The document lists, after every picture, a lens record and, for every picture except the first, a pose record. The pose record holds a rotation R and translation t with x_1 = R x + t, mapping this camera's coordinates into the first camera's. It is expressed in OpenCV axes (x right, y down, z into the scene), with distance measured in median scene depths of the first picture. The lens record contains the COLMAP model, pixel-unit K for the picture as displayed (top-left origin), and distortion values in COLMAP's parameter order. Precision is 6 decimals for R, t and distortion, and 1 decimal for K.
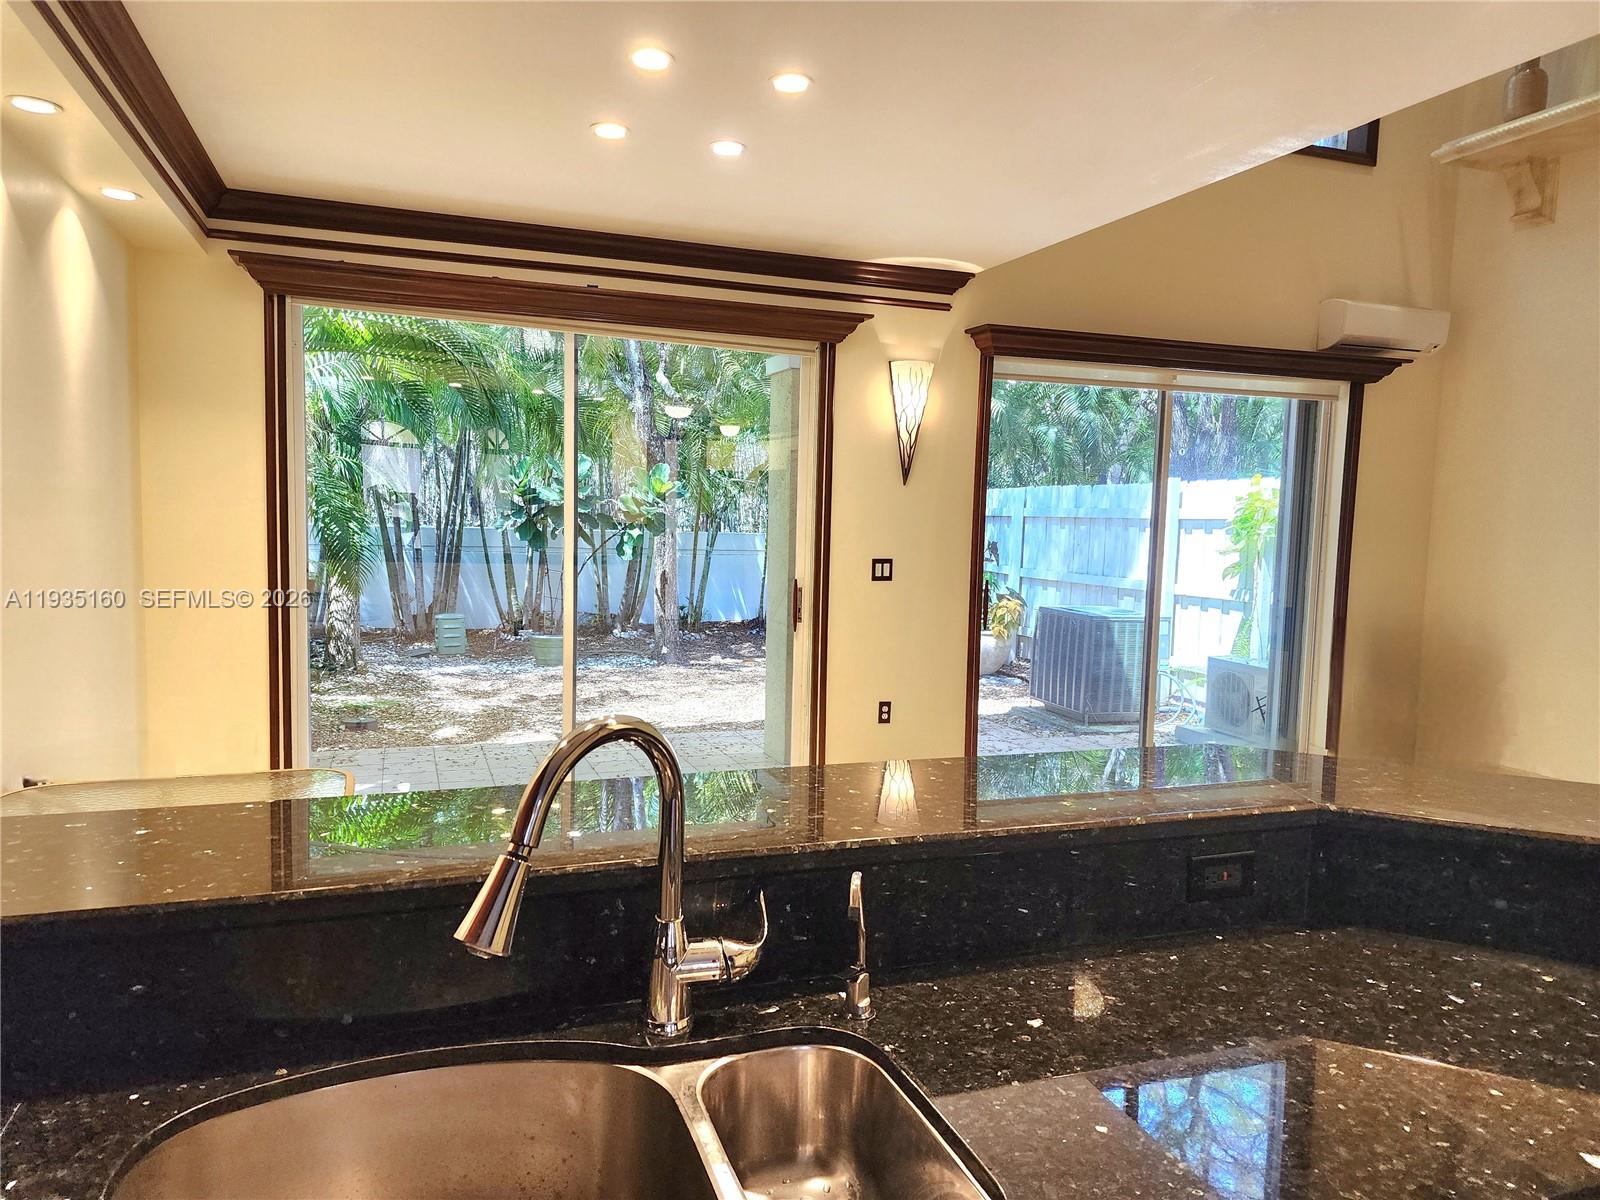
lens RADIAL K [[1079.8, 0, 792.5], [0, 1079.8, 606.2], [0, 0, 1]] dist [0.109816, -0.100112]
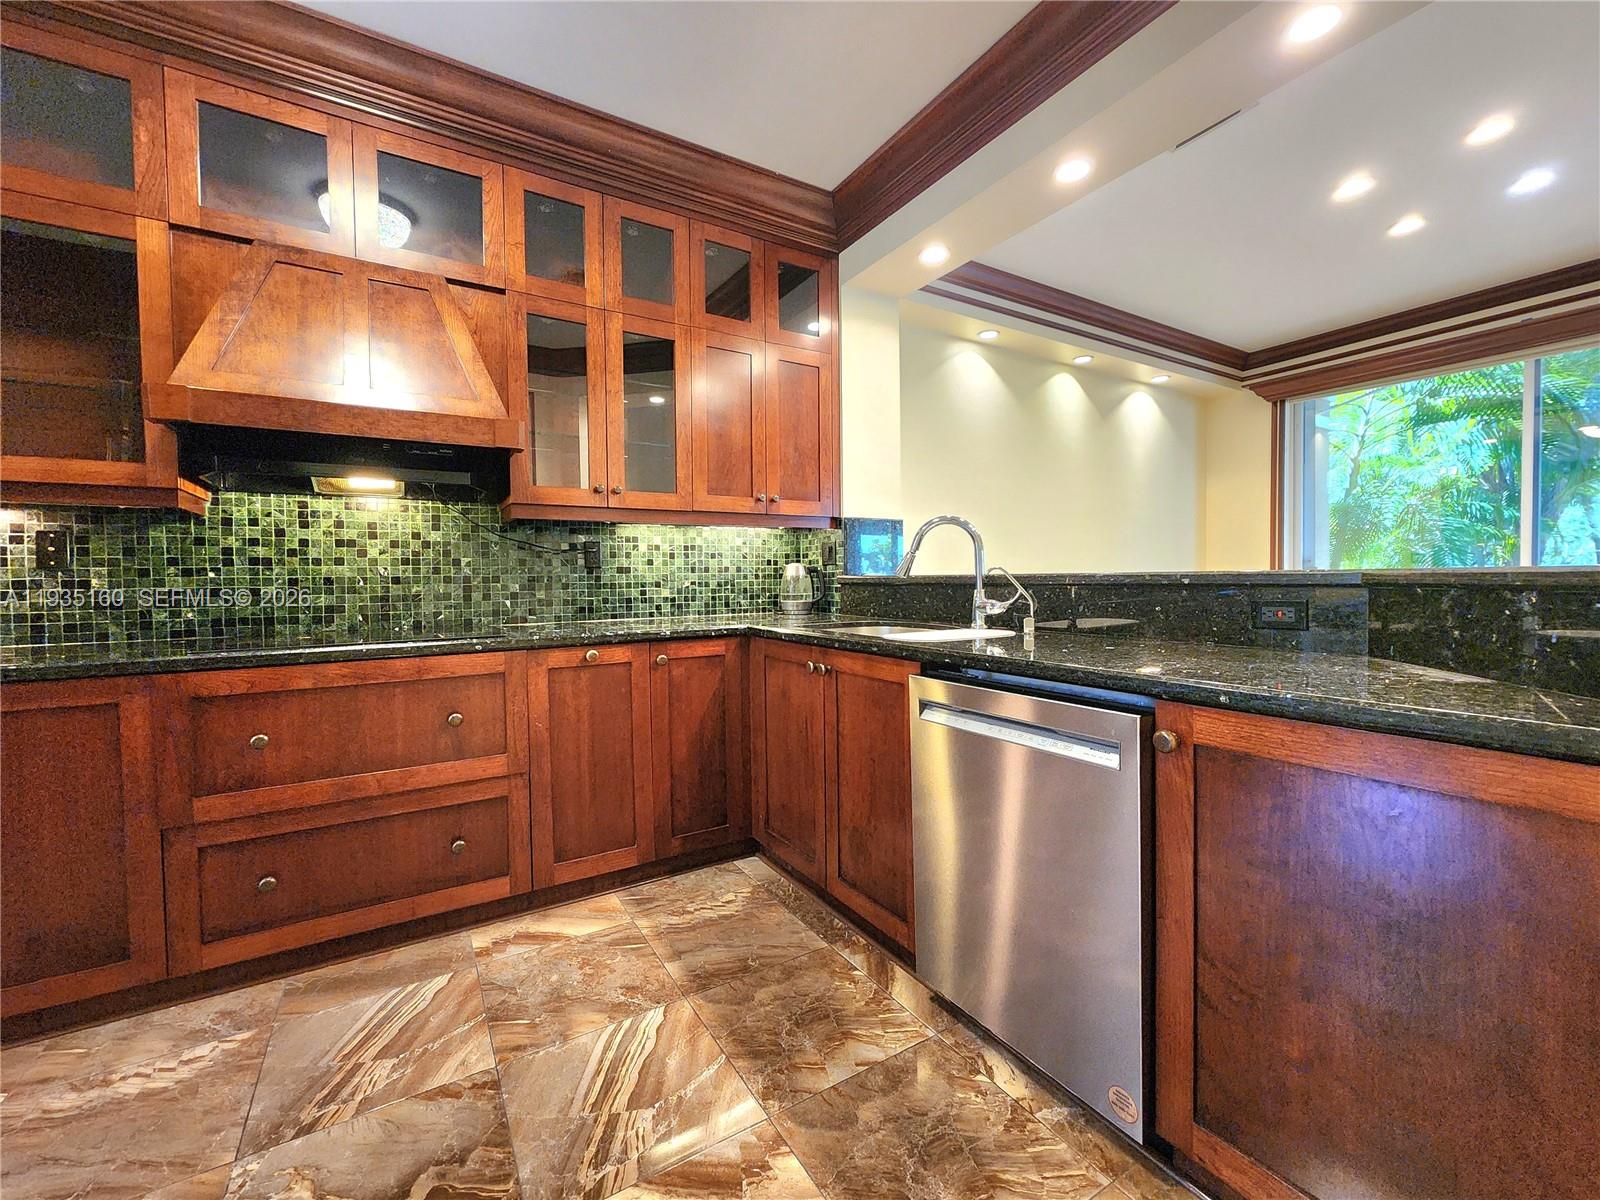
lens RADIAL K [[661.8, 0, 790.5], [0, 661.8, 593.1], [0, 0, 1]] dist [0.004674, -0.000418]
pose [[0.192857, -0.003553, -0.981220, 0.341029], [-0.074250, 0.997074, -0.018204, 0.082491], [0.978414, 0.076366, 0.192029, 0.043582]]
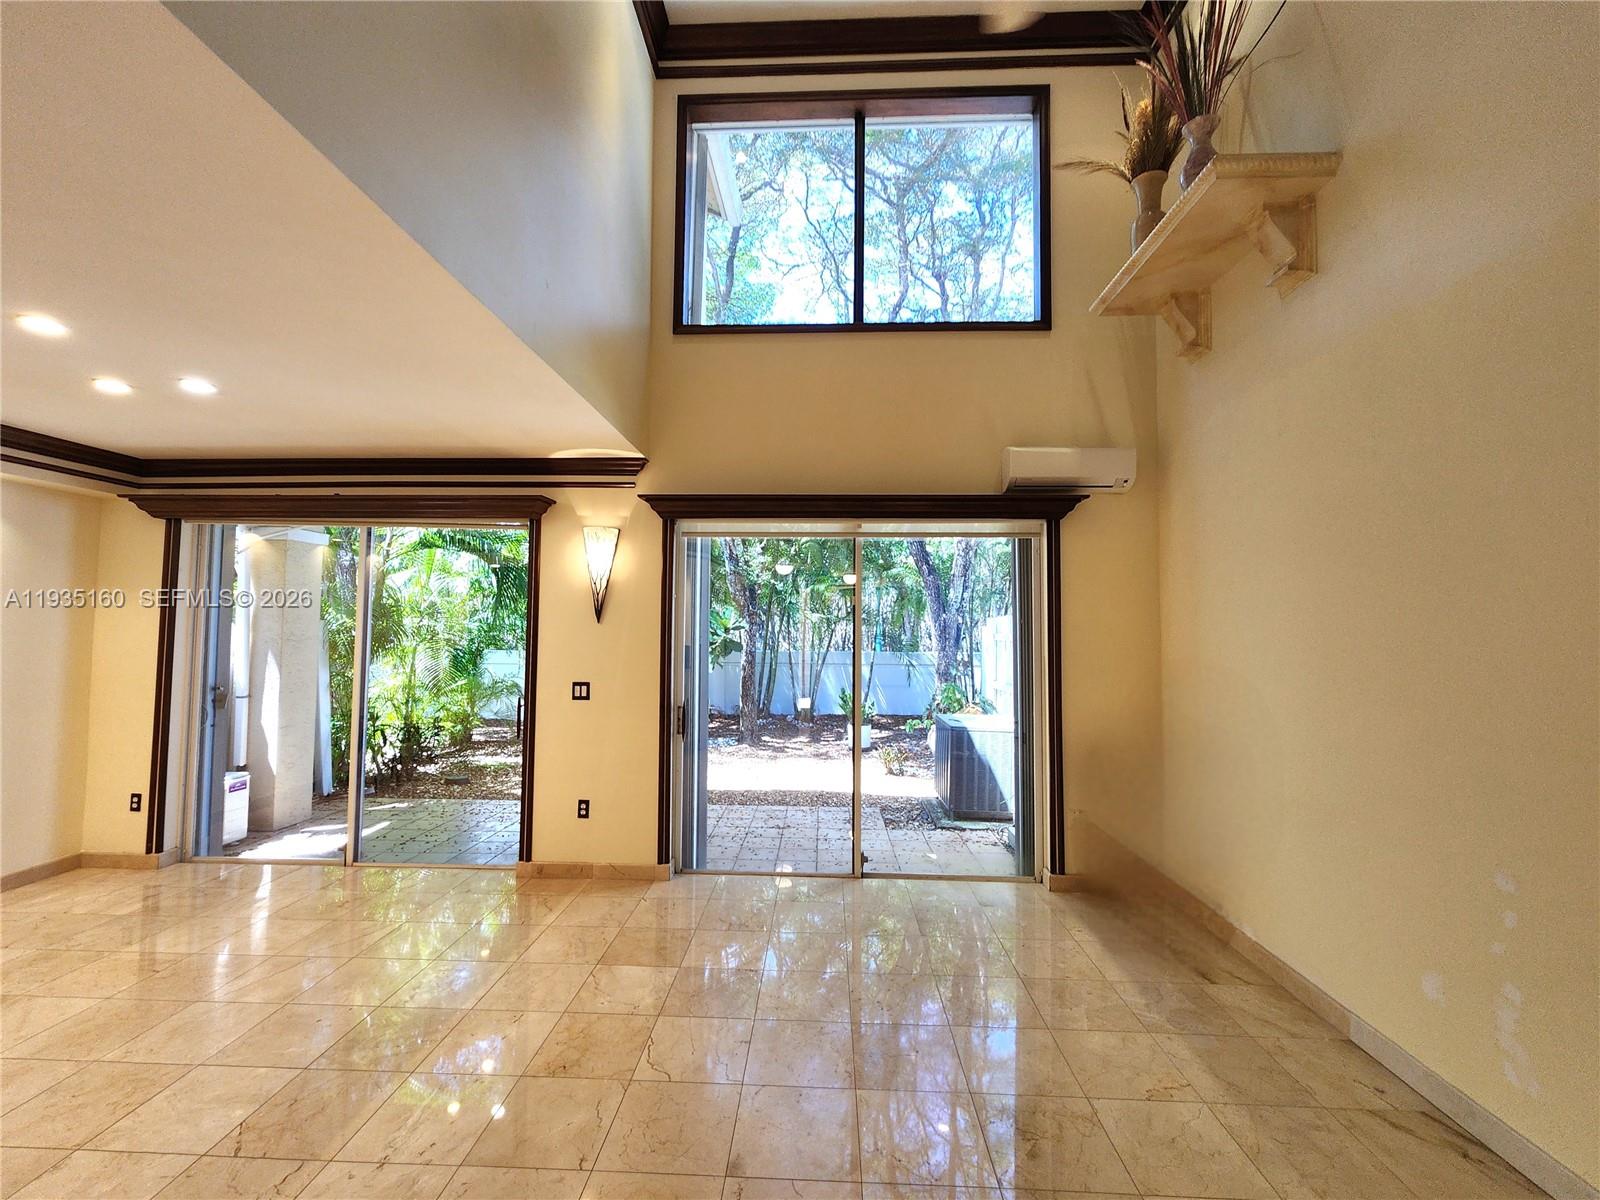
lens RADIAL K [[670.3, 0, 798.3], [0, 670.3, 593.8], [0, 0, 1]] dist [0.001735, 0.000191]
pose [[0.924574, -0.039344, -0.378967, 0.606878], [-0.017882, 0.989077, -0.146313, -0.035624], [0.380584, 0.142054, 0.913771, 0.367031]]
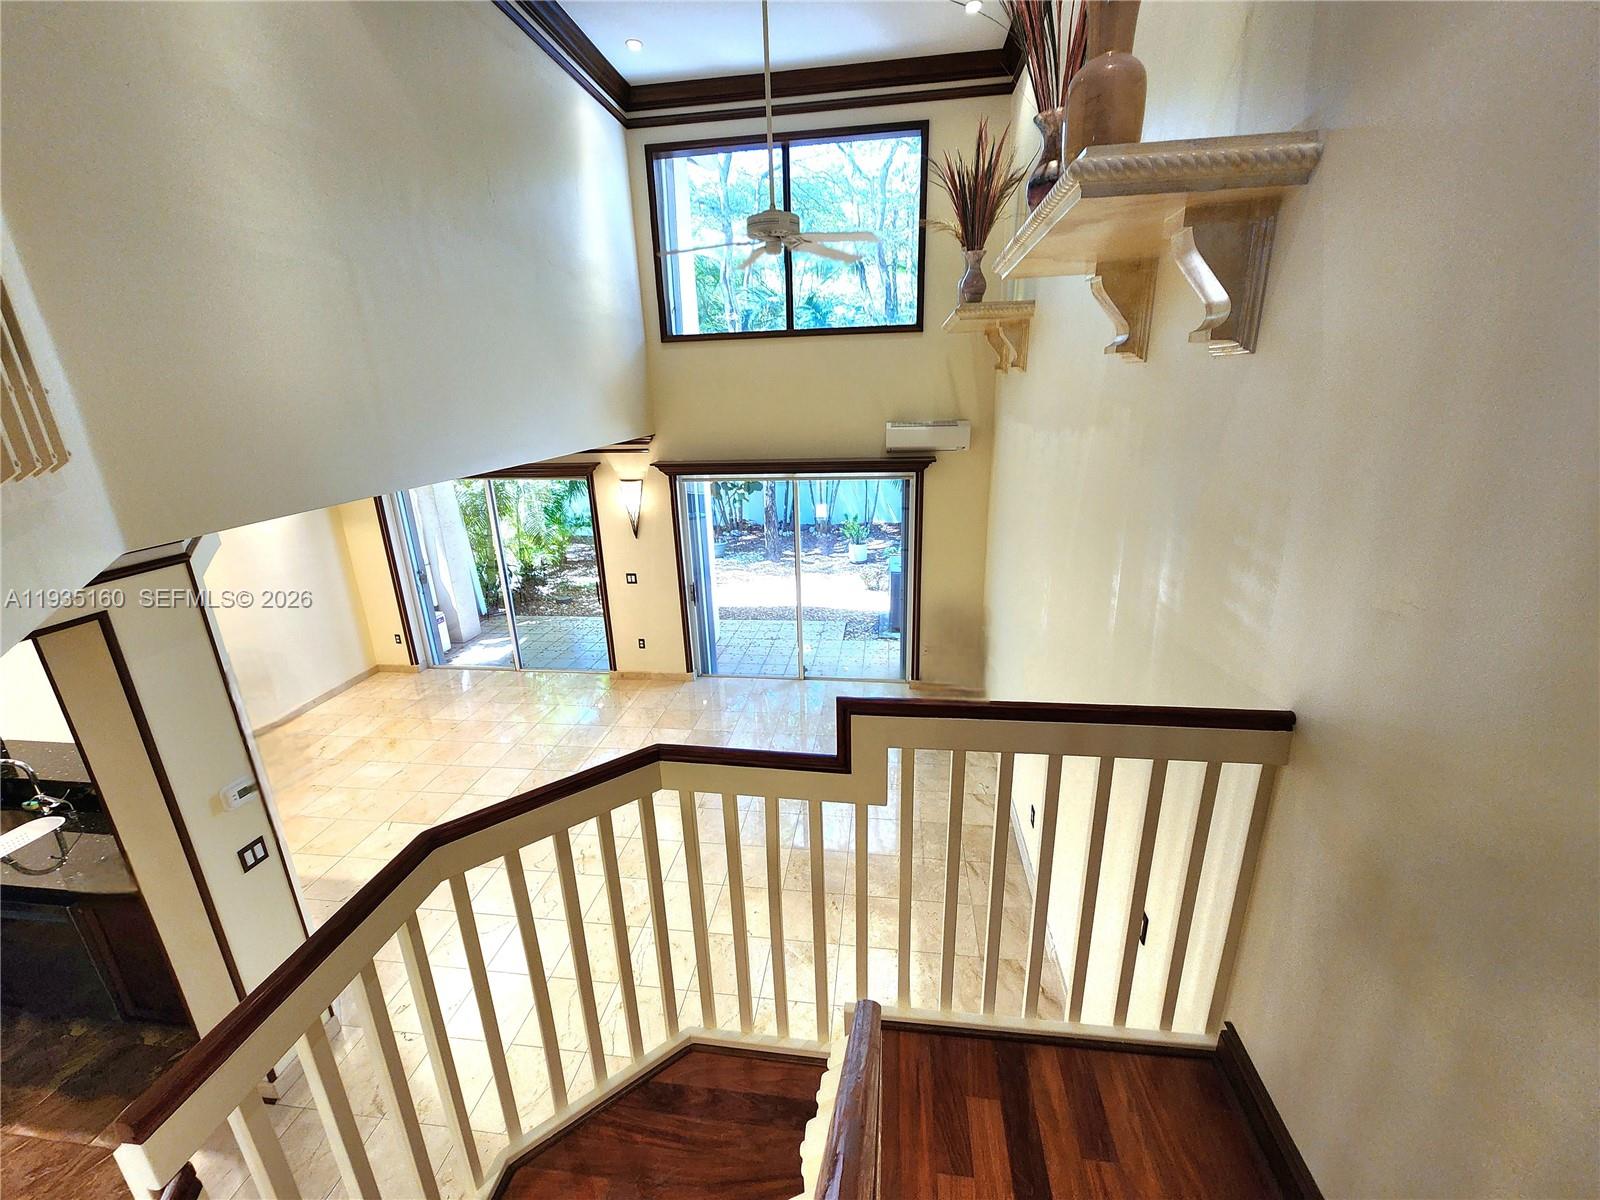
lens RADIAL K [[650.7, 0, 798.1], [0, 650.7, 597.8], [0, 0, 1]] dist [0.002211, 0.000068]
pose [[0.884718, 0.090162, -0.457323, 0.933708], [0.009354, 0.977483, 0.210809, -0.256556], [0.466032, -0.190784, 0.863953, 0.057715]]
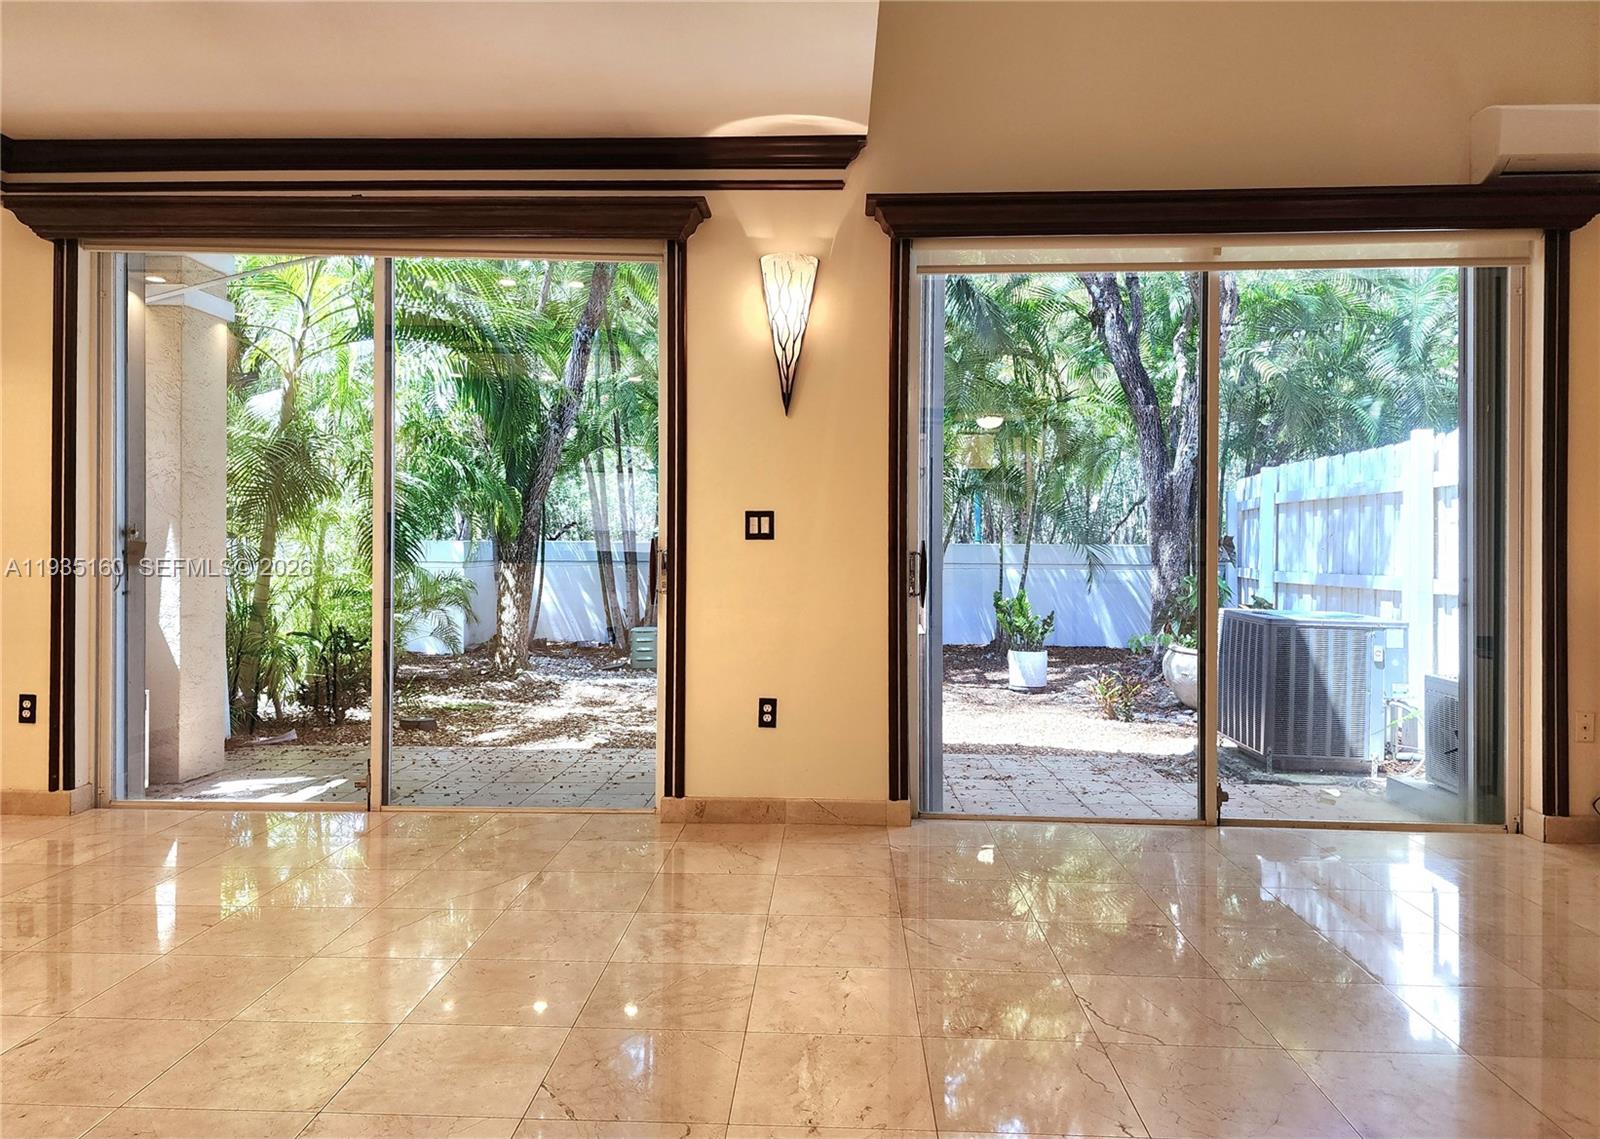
lens RADIAL K [[1118.5, 0, 790.6], [0, 1118.5, 551.7], [0, 0, 1]] dist [0.046252, -0.003748]
pose [[0.923414, -0.017823, -0.383391, 0.404392], [-0.017221, 0.995991, -0.087779, 0.054242], [0.383418, 0.087659, 0.919405, 0.273786]]
